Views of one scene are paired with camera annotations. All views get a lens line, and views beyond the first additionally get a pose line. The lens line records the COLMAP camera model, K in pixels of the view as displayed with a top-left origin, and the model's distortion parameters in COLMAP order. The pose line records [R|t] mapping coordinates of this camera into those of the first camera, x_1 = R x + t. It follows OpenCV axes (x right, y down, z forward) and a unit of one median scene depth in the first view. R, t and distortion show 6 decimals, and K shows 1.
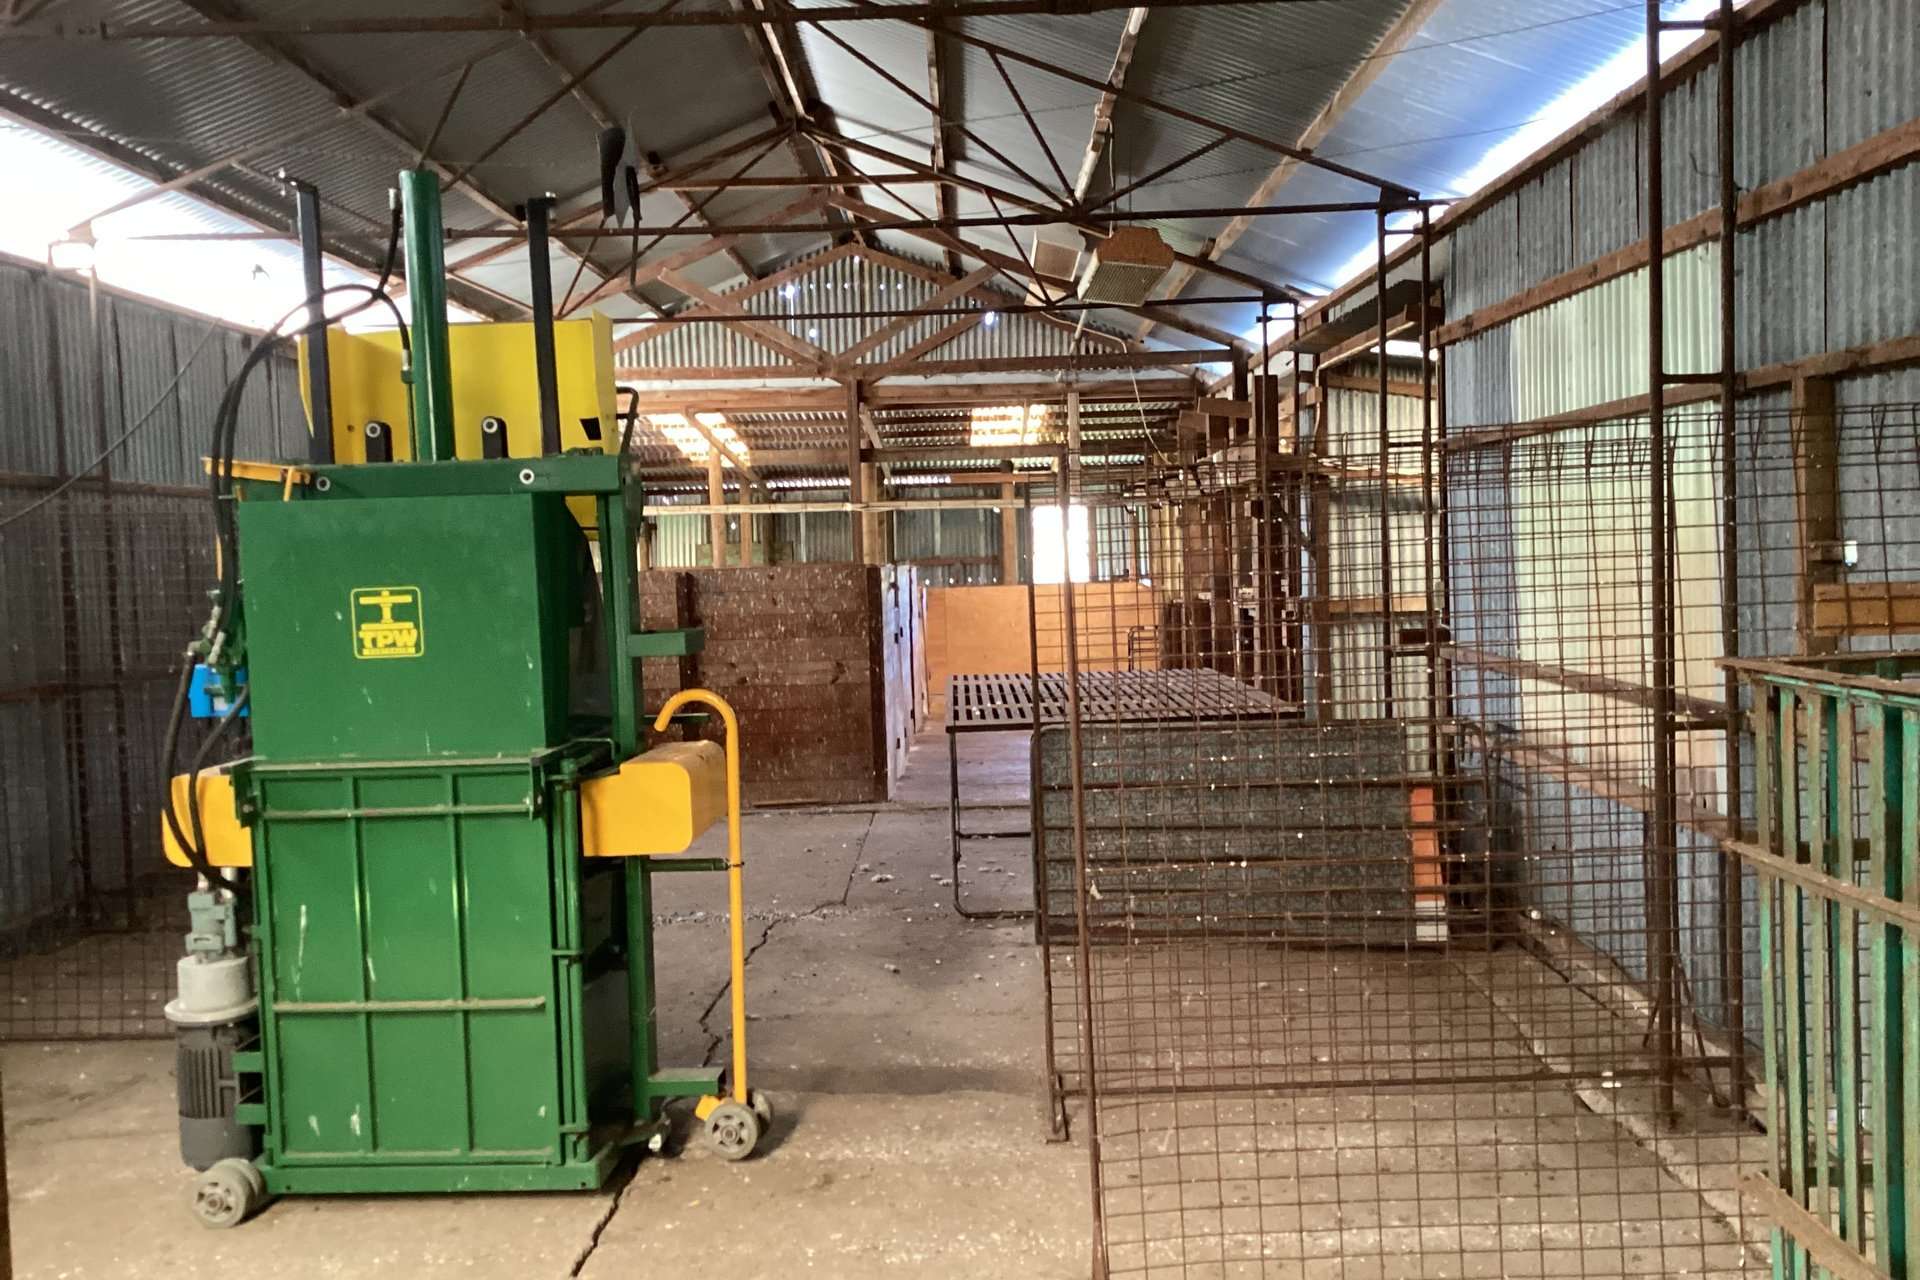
lens RADIAL K [[1727.7, 0, 960.0], [0, 1727.7, 640.0], [0, 0, 1]] dist [0.090413, -0.139670]
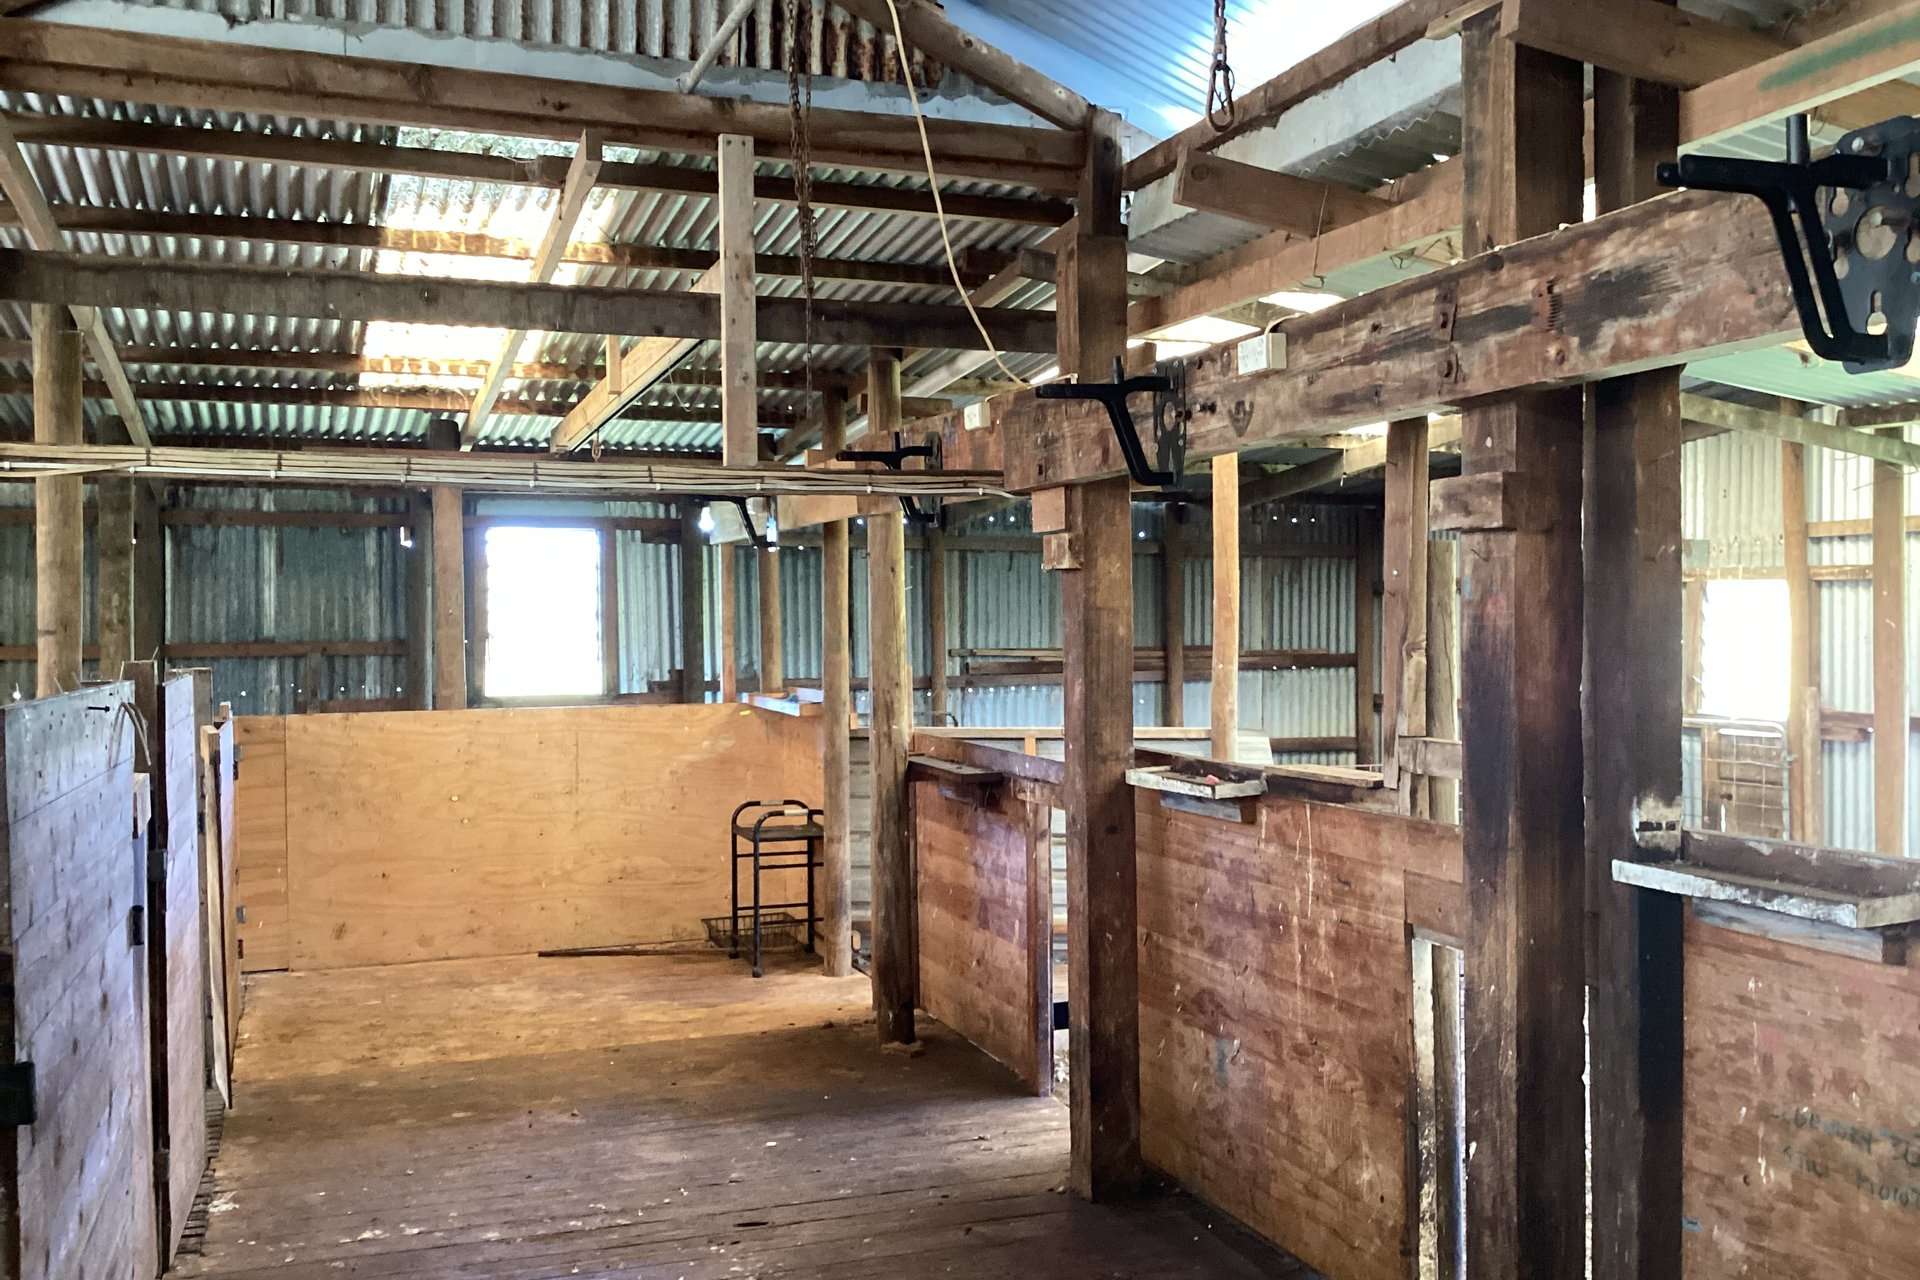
lens RADIAL K [[1727.7, 0, 960.0], [0, 1727.7, 640.0], [0, 0, 1]] dist [0.090413, -0.139670]
pose [[0.934555, 0.019521, 0.355284, -0.006721], [-0.001325, 0.998678, -0.051387, -0.026974], [-0.355817, 0.047553, 0.933345, 0.560676]]
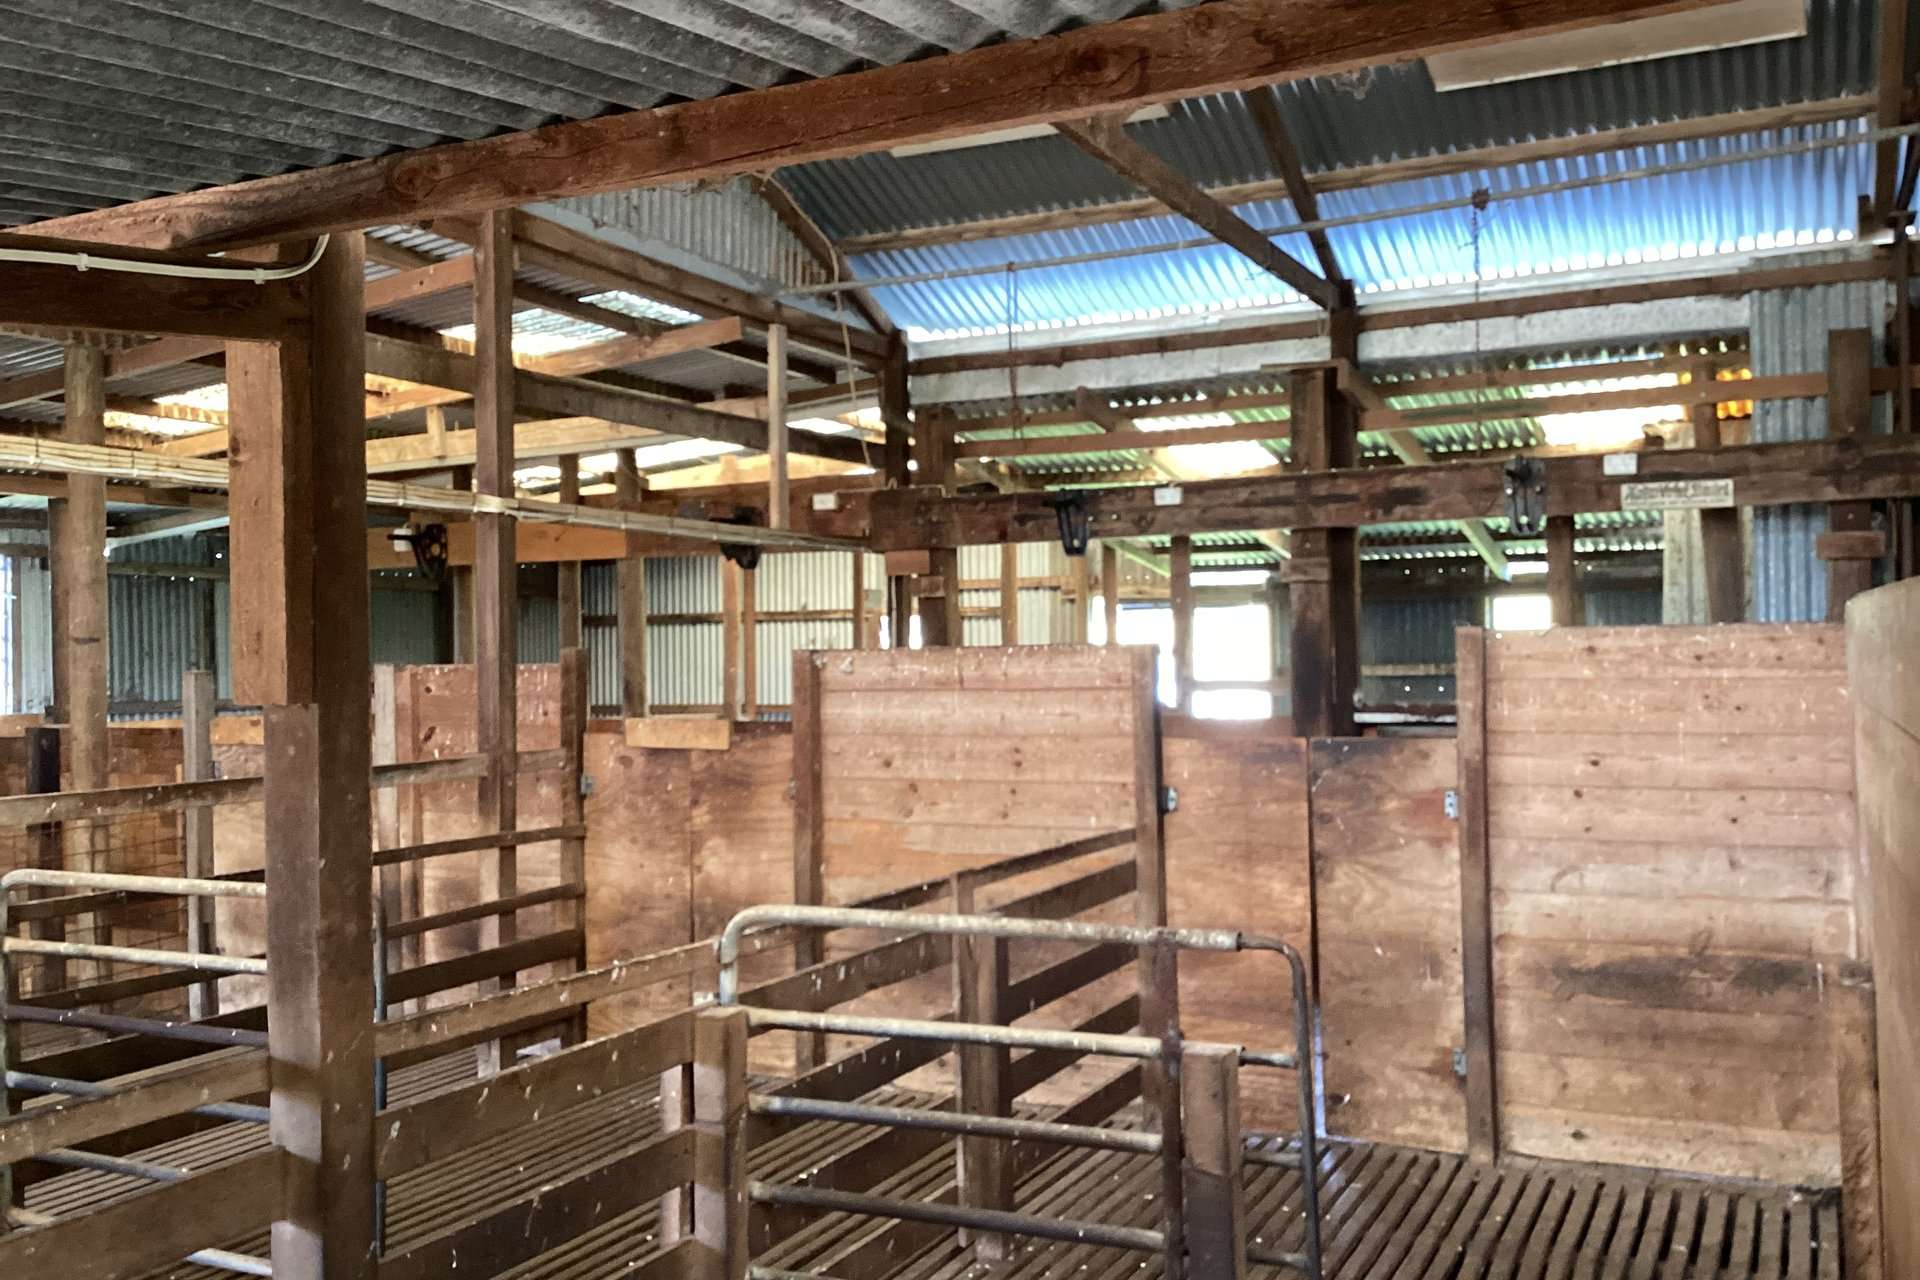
lens RADIAL K [[1727.7, 0, 960.0], [0, 1727.7, 640.0], [0, 0, 1]] dist [0.090413, -0.139670]
pose [[0.426881, 0.029947, 0.903812, -0.307397], [0.054643, 0.996771, -0.058836, -0.012660], [-0.902655, 0.074503, 0.423866, 0.601045]]
